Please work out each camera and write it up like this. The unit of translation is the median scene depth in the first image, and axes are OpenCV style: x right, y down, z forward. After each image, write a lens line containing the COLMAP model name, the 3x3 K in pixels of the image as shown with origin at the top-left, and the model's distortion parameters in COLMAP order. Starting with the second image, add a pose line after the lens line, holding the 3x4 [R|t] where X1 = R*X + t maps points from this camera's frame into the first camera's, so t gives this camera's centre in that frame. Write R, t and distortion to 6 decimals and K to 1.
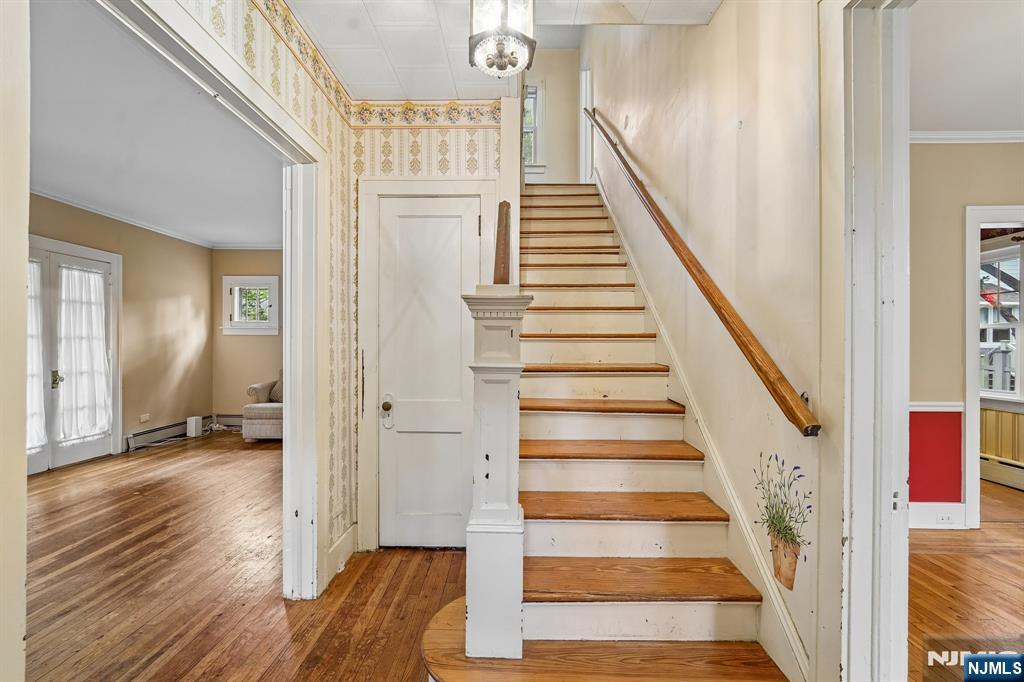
lens RADIAL K [[423.4, 0, 512.0], [0, 423.4, 341.0], [0, 0, 1]] dist [-0.017445, -0.000036]
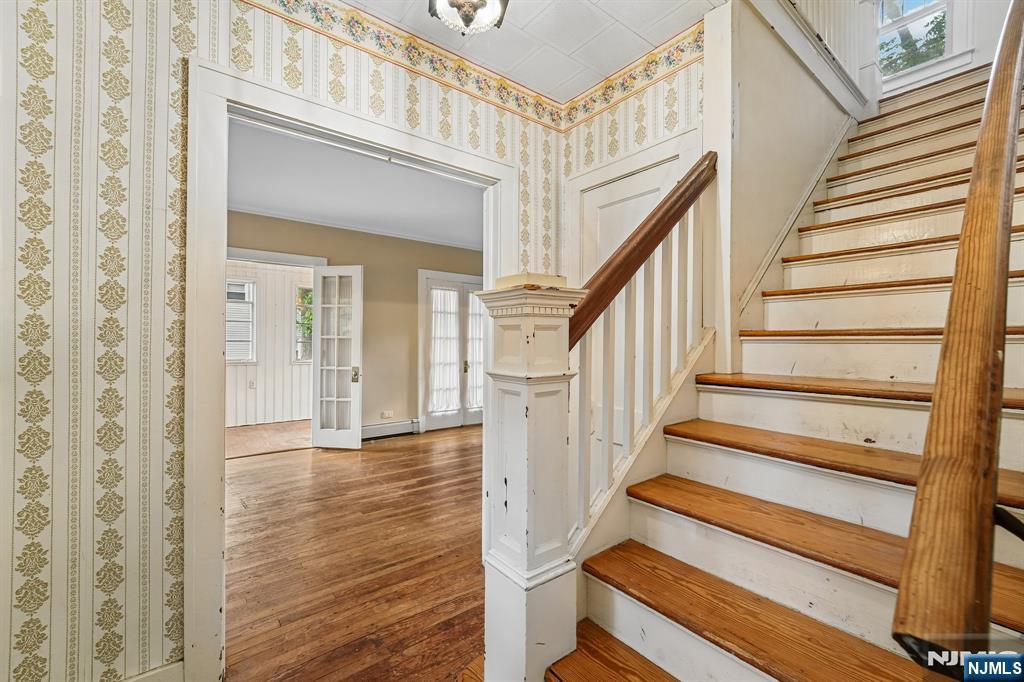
lens RADIAL K [[423.5, 0, 509.5], [0, 423.5, 336.3], [0, 0, 1]] dist [-0.008657, 0.000236]
pose [[0.619894, -0.010693, -0.784613, 0.415200], [0.004653, 0.999940, -0.009951, -0.003796], [0.784672, 0.002518, 0.619906, 0.328676]]
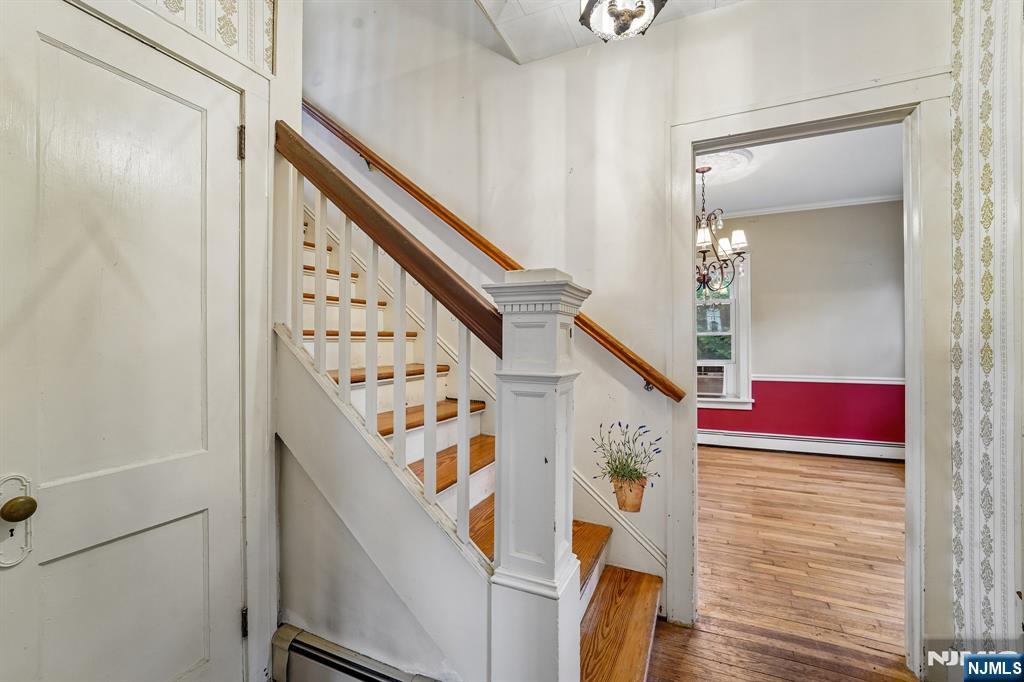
lens RADIAL K [[423.4, 0, 512.0], [0, 423.4, 341.0], [0, 0, 1]] dist [-0.017445, -0.000036]
pose [[0.412385, -0.004858, 0.910997, -0.549347], [-0.001623, 0.999980, 0.006067, -0.004936], [-0.911008, -0.003981, 0.412369, 0.514294]]
